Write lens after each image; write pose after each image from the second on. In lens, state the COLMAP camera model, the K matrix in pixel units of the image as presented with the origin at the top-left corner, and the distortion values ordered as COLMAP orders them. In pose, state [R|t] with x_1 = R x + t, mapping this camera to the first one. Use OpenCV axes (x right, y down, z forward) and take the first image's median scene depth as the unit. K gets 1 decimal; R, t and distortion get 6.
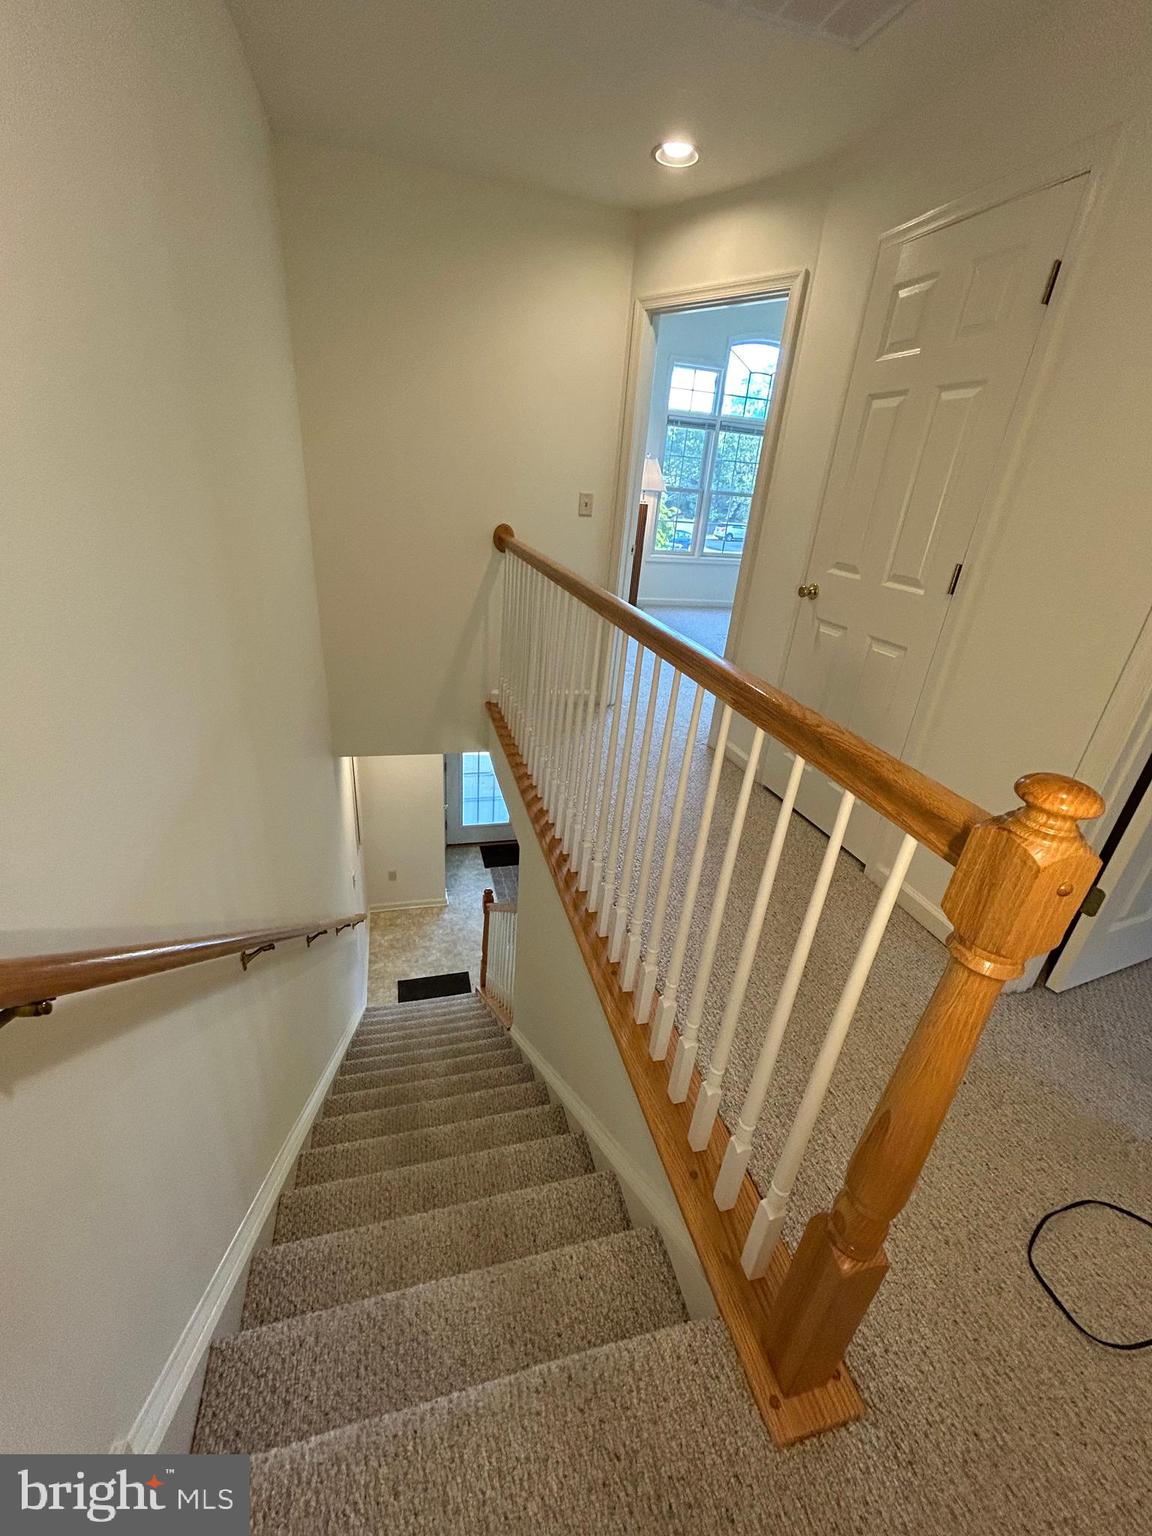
lens RADIAL K [[627.0, 0, 566.6], [0, 627.0, 762.0], [0, 0, 1]] dist [0.001402, -0.000009]
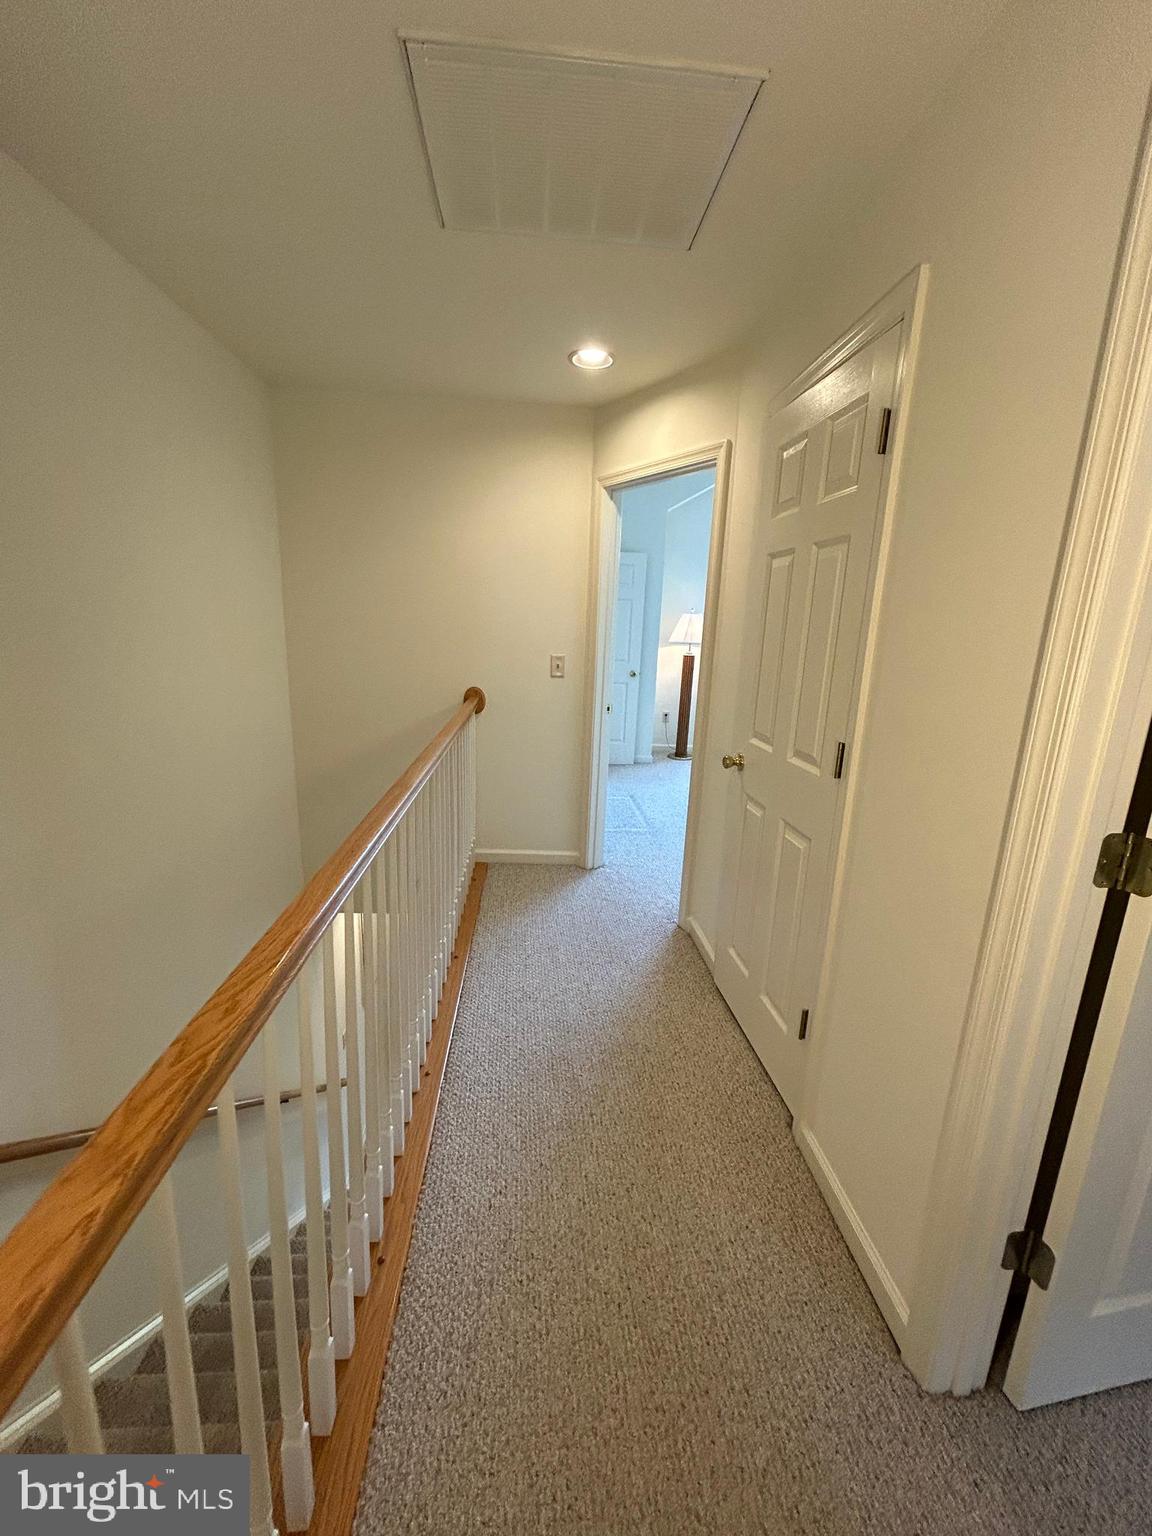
lens RADIAL K [[627.0, 0, 576.7], [0, 627.0, 759.5], [0, 0, 1]] dist [0.001402, -0.000009]
pose [[0.980798, 0.003767, -0.194990, 0.352321], [-0.045818, 0.976281, -0.211603, -0.084966], [0.189568, 0.216473, 0.957707, 0.133161]]
